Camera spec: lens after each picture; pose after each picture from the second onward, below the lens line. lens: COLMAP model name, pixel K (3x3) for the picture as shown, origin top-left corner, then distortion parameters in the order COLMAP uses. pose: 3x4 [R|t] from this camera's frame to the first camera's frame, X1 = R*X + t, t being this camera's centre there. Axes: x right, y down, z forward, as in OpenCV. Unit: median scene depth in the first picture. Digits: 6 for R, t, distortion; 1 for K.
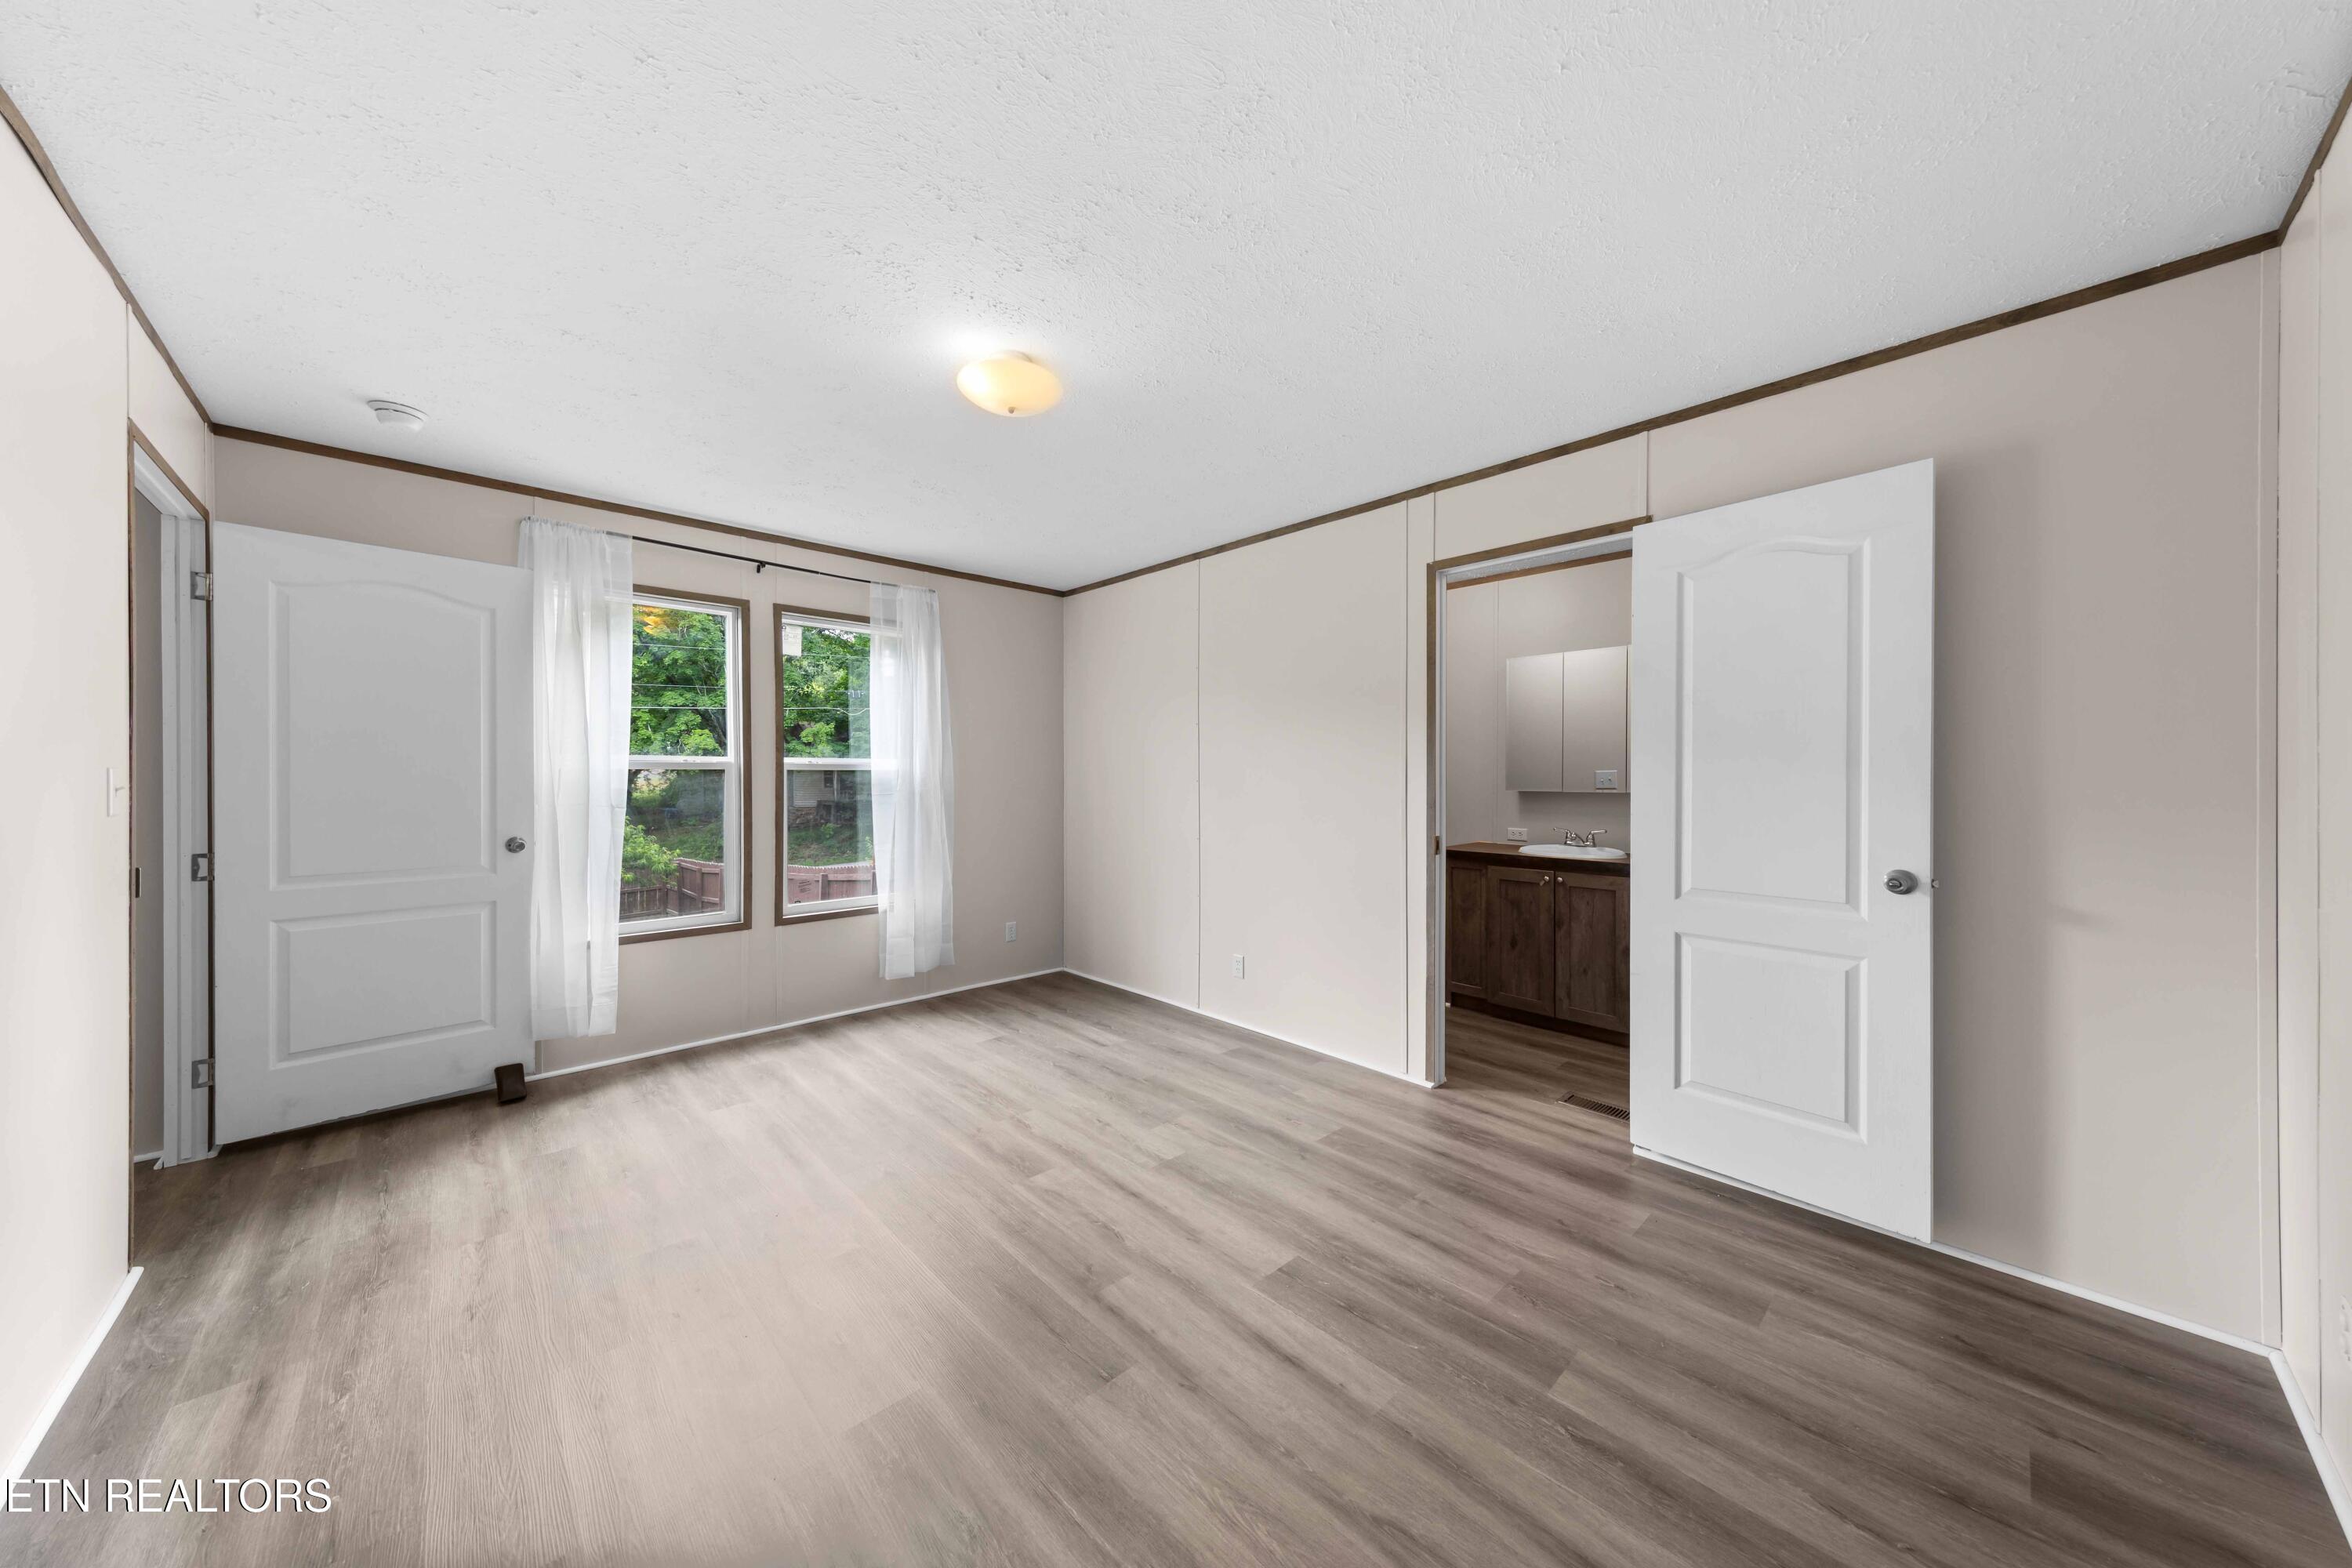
lens RADIAL K [[786.2, 0, 1176.0], [0, 786.2, 784.0], [0, 0, 1]] dist [0.000190, -0.000001]
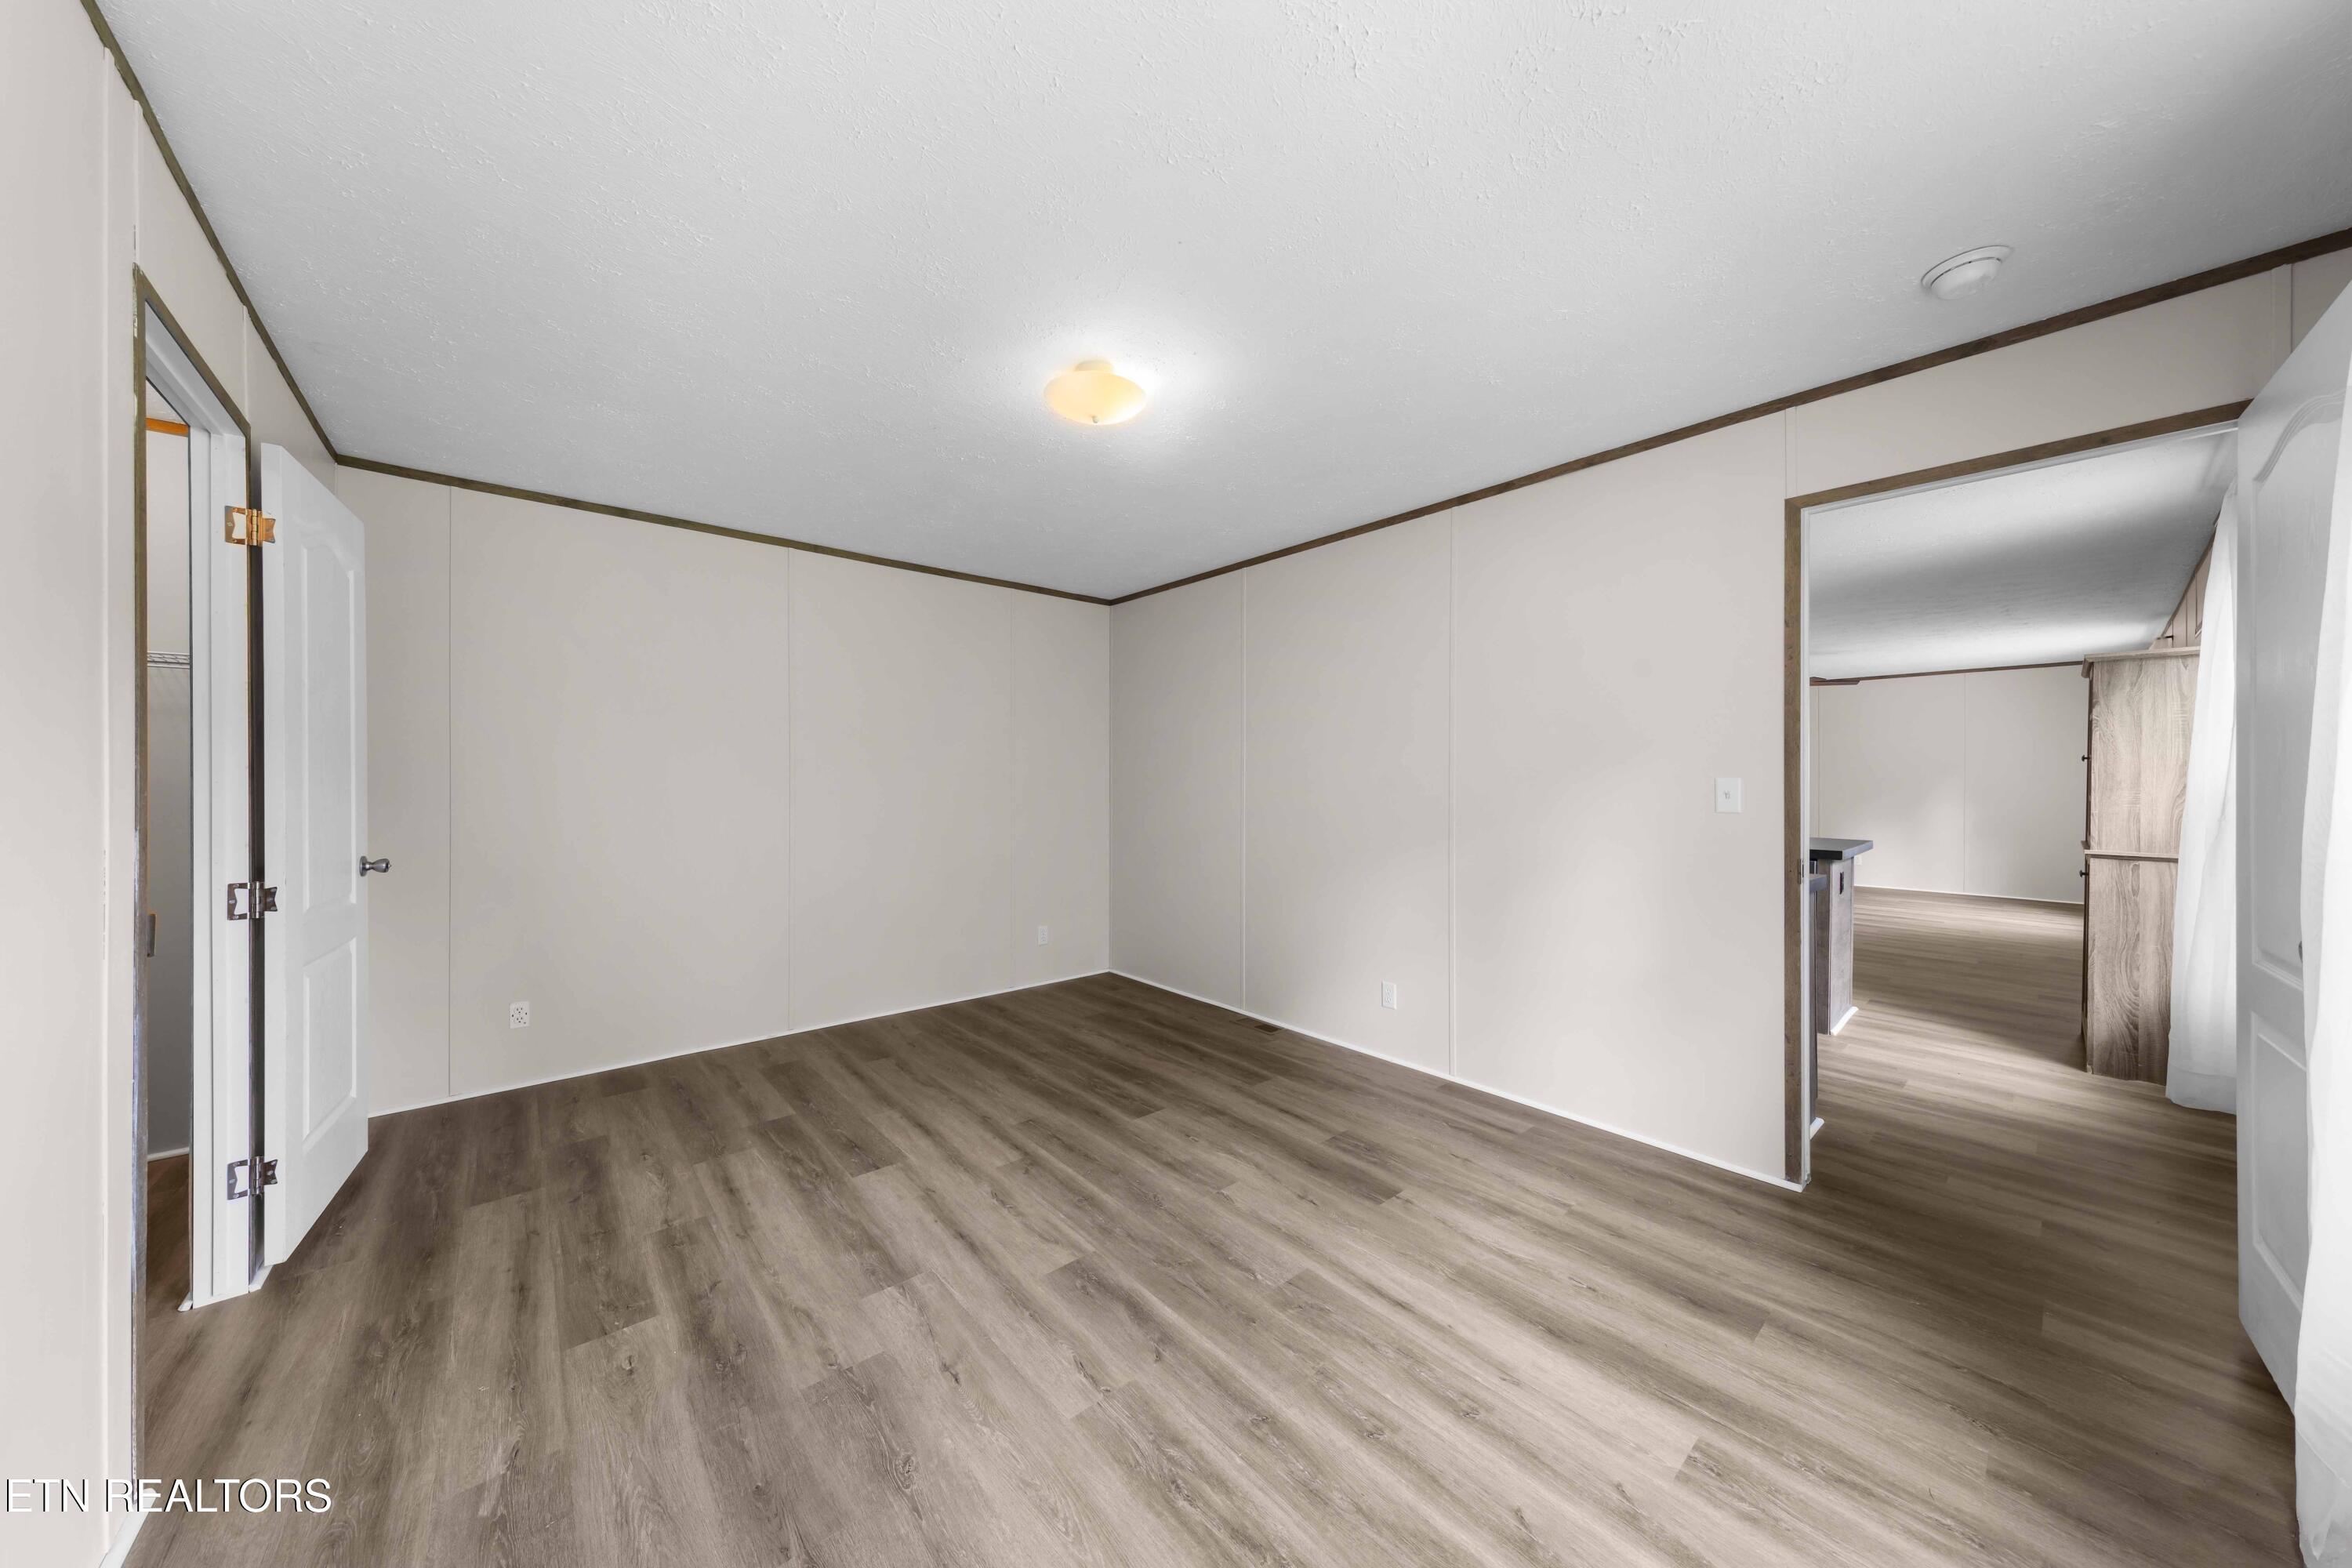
lens RADIAL K [[786.2, 0, 1176.0], [0, 786.2, 784.0], [0, 0, 1]] dist [0.000190, -0.000001]
pose [[-0.998813, -0.004628, 0.048487, -0.304356], [-0.004076, 0.999926, 0.011459, -0.014901], [-0.048537, 0.011248, -0.998758, 1.673816]]
